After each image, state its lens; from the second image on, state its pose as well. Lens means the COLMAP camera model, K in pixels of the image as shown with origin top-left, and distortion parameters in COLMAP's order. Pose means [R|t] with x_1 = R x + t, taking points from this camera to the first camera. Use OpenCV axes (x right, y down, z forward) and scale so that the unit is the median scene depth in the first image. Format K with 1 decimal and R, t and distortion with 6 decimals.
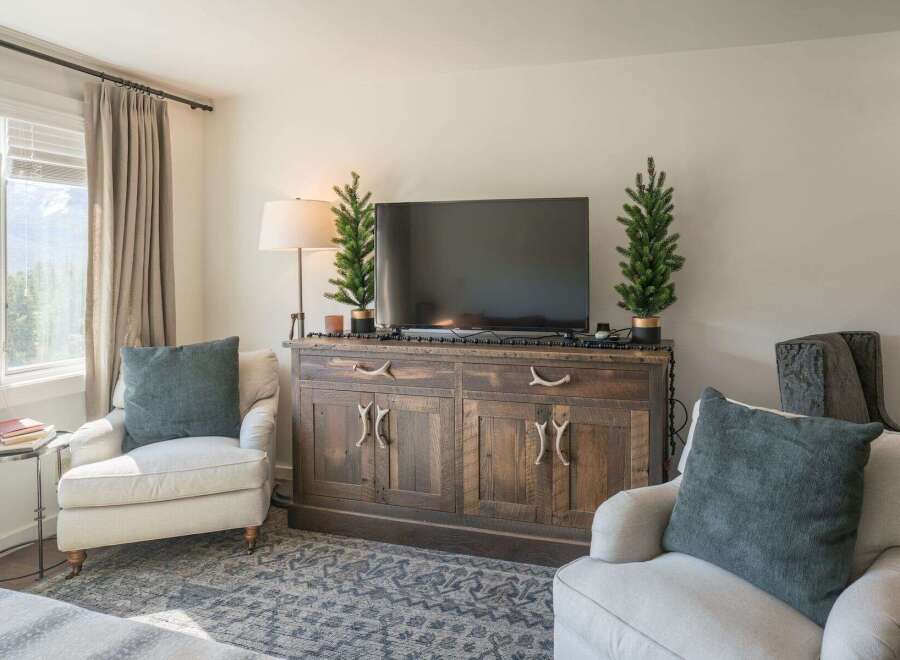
lens RADIAL K [[571.3, 0, 522.3], [0, 571.3, 261.7], [0, 0, 1]] dist [-0.025263, 0.009600]
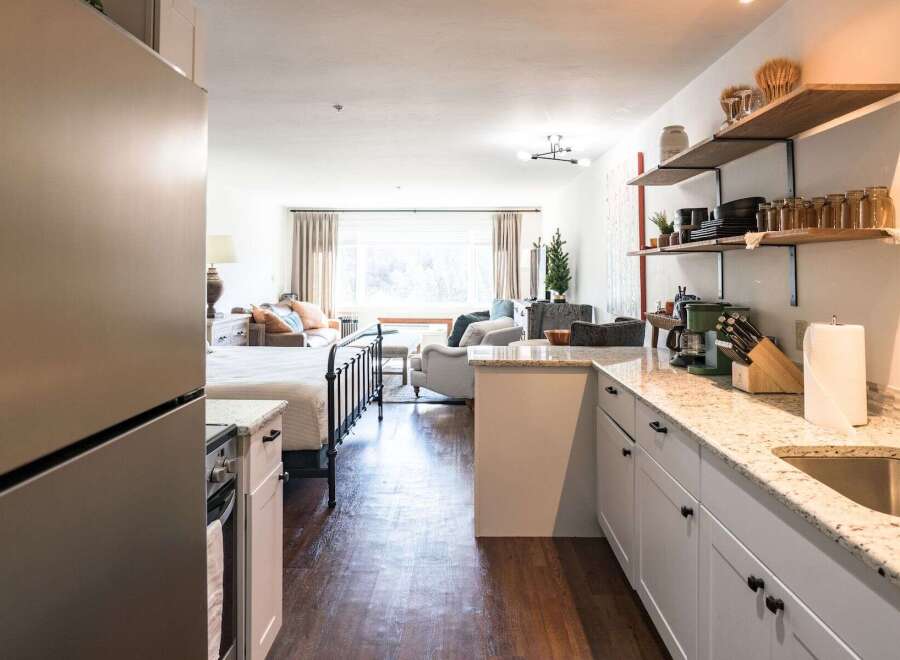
lens RADIAL K [[571.3, 0, 466.9], [0, 571.3, 245.4], [0, 0, 1]] dist [-0.025263, 0.009600]
pose [[0.275943, -0.040363, -0.960326, 2.420358], [-0.003404, 0.999071, -0.042970, -0.005397], [0.961168, 0.015126, 0.275550, -0.021941]]
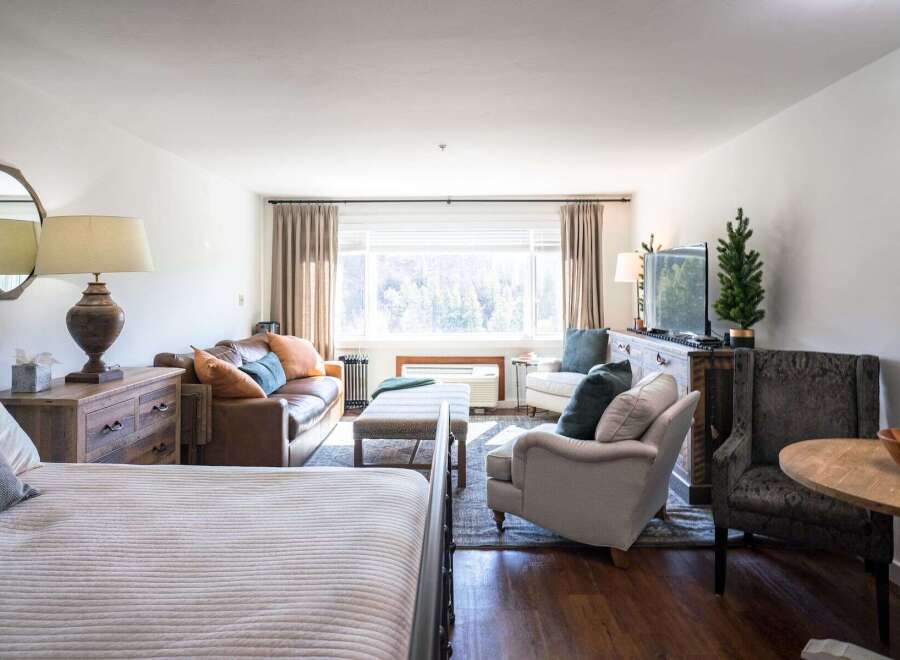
lens RADIAL K [[571.3, 0, 461.7], [0, 571.3, 268.5], [0, 0, 1]] dist [-0.025263, 0.009600]
pose [[0.277109, -0.033531, -0.960253, 1.312656], [0.001872, 0.999408, -0.034358, 0.001456], [0.960837, 0.007723, 0.277008, 0.016692]]
